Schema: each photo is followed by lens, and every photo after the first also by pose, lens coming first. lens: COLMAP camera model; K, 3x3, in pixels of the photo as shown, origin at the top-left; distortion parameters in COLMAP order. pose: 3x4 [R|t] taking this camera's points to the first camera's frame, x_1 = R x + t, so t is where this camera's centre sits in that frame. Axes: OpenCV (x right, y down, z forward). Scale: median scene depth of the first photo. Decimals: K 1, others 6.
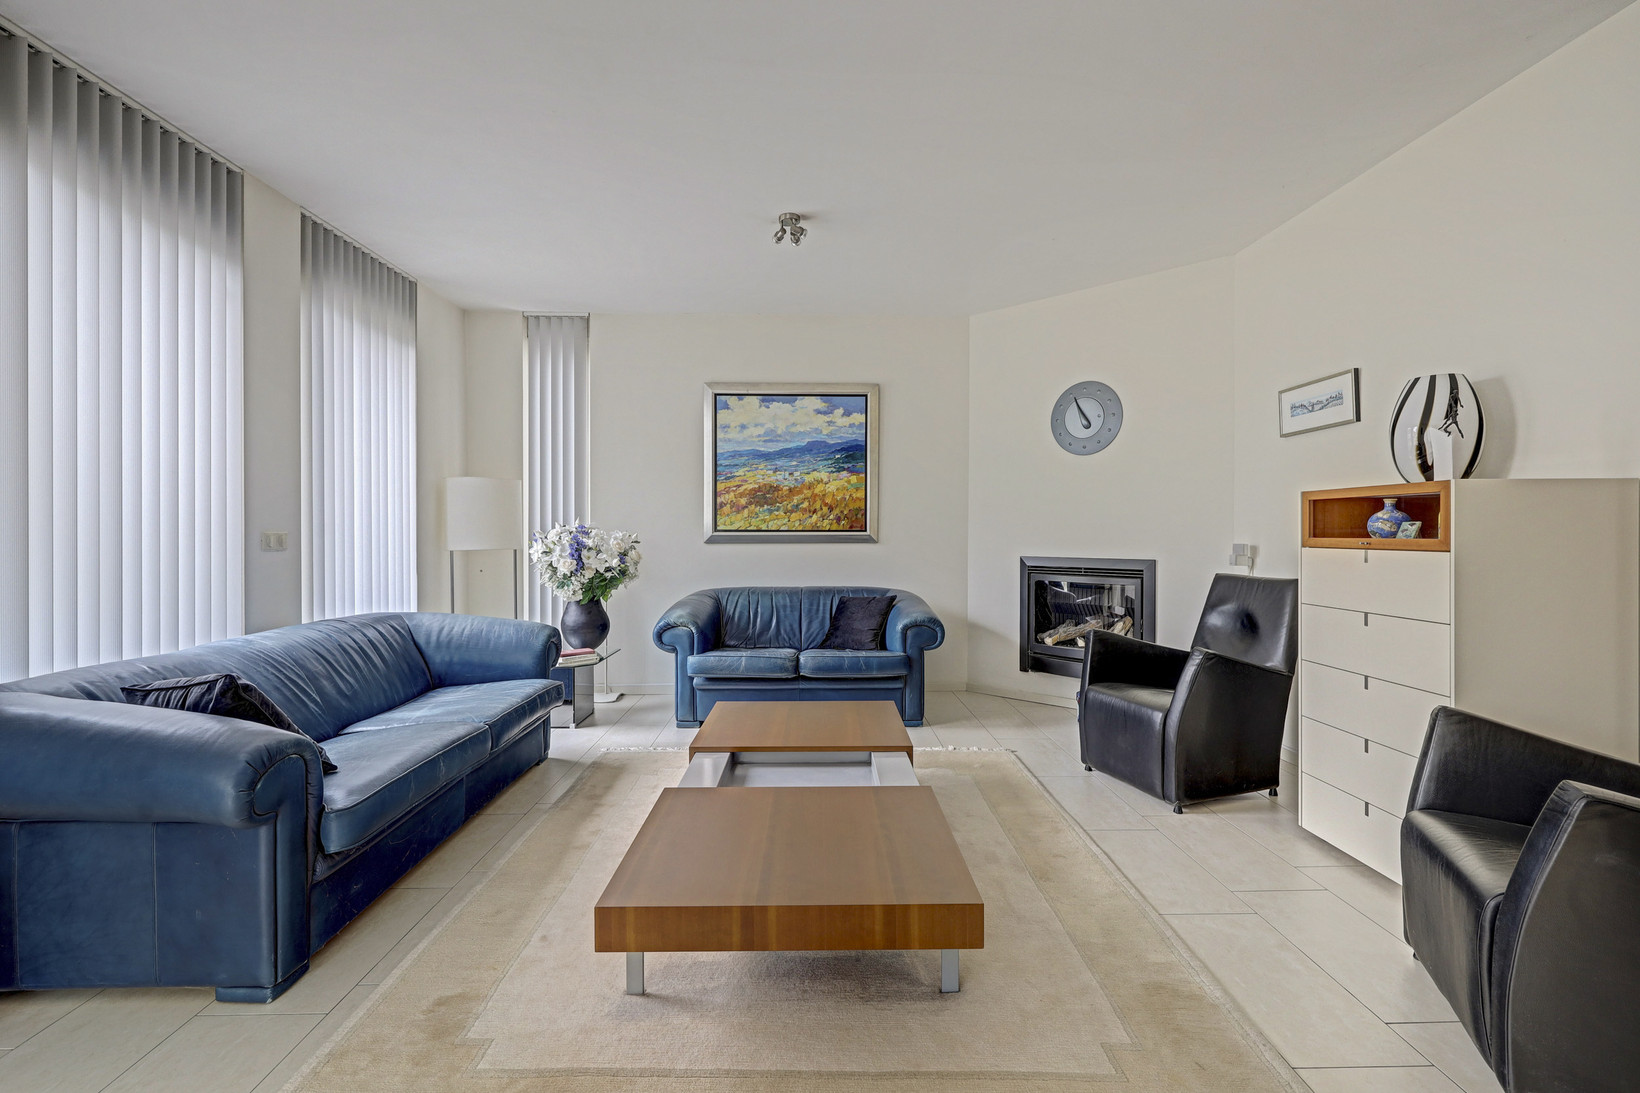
lens RADIAL K [[758.1, 0, 822.6], [0, 758.1, 536.8], [0, 0, 1]] dist [-0.001454, -0.000234]
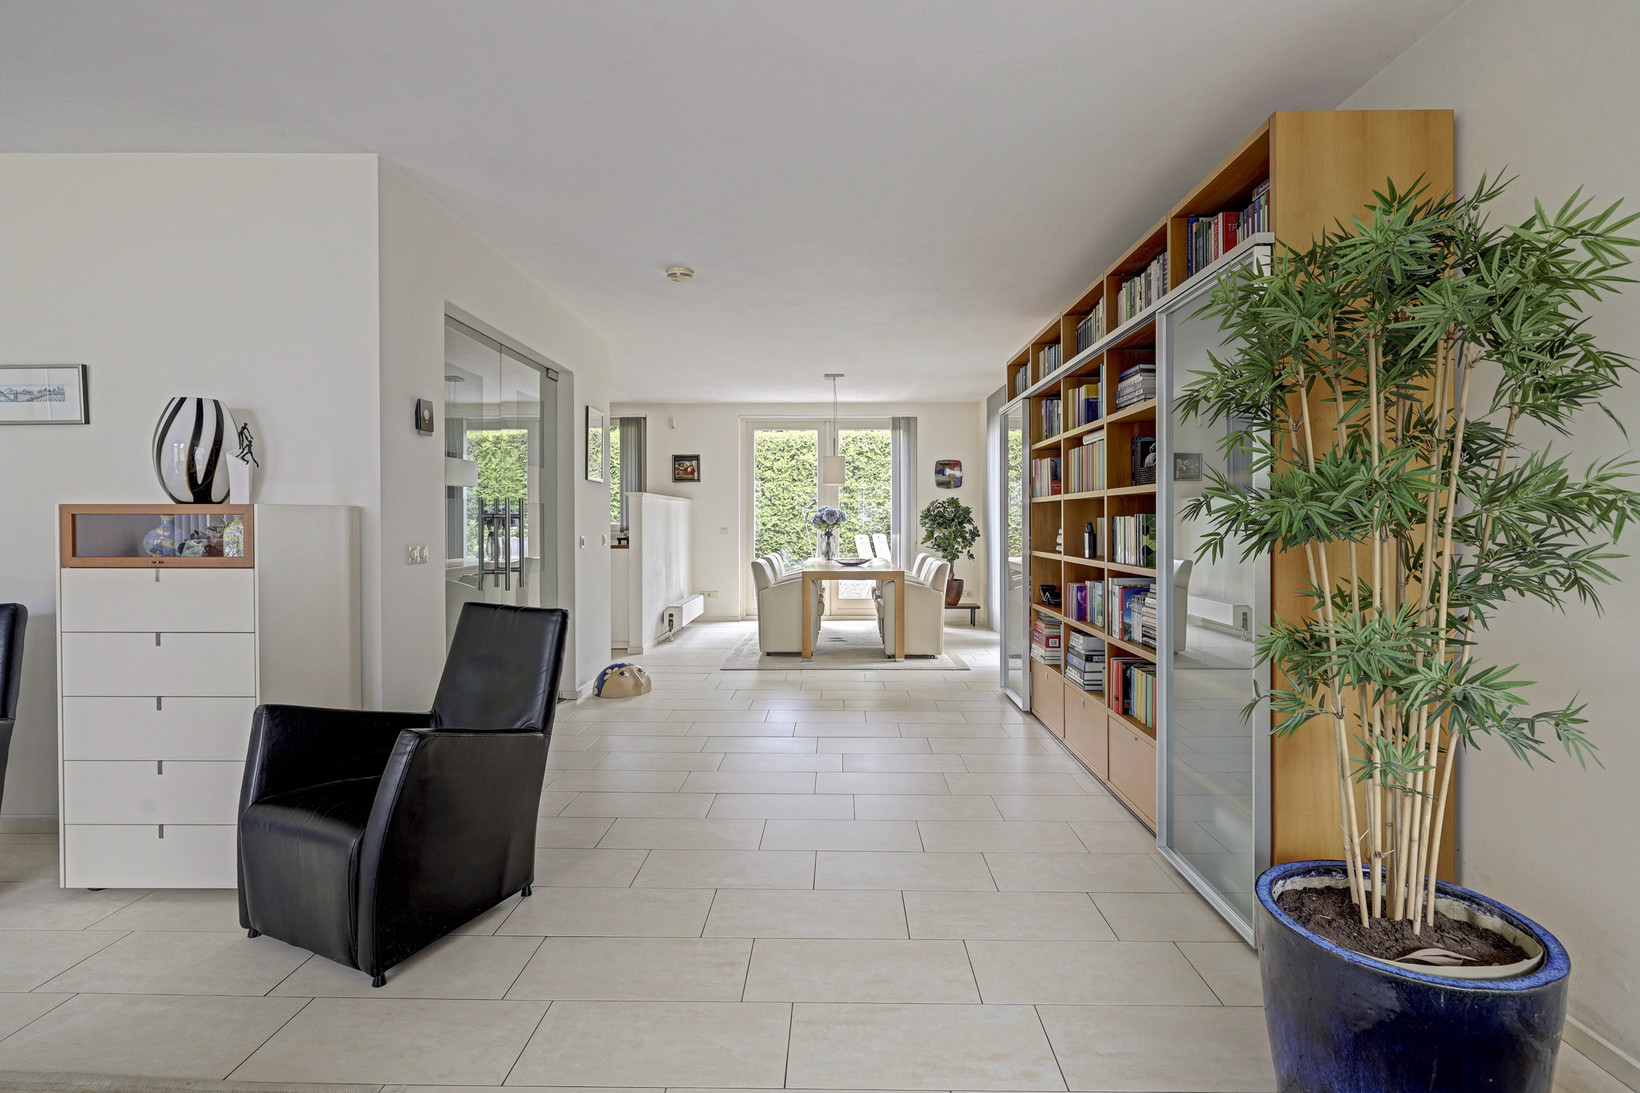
lens RADIAL K [[793.1, 0, 818.5], [0, 793.1, 529.4], [0, 0, 1]] dist [-0.006274, -0.000748]
pose [[0.055788, -0.010194, 0.998391, -0.130022], [0.004270, 0.999941, 0.009971, -0.020784], [-0.998434, 0.003707, 0.055828, 0.045488]]
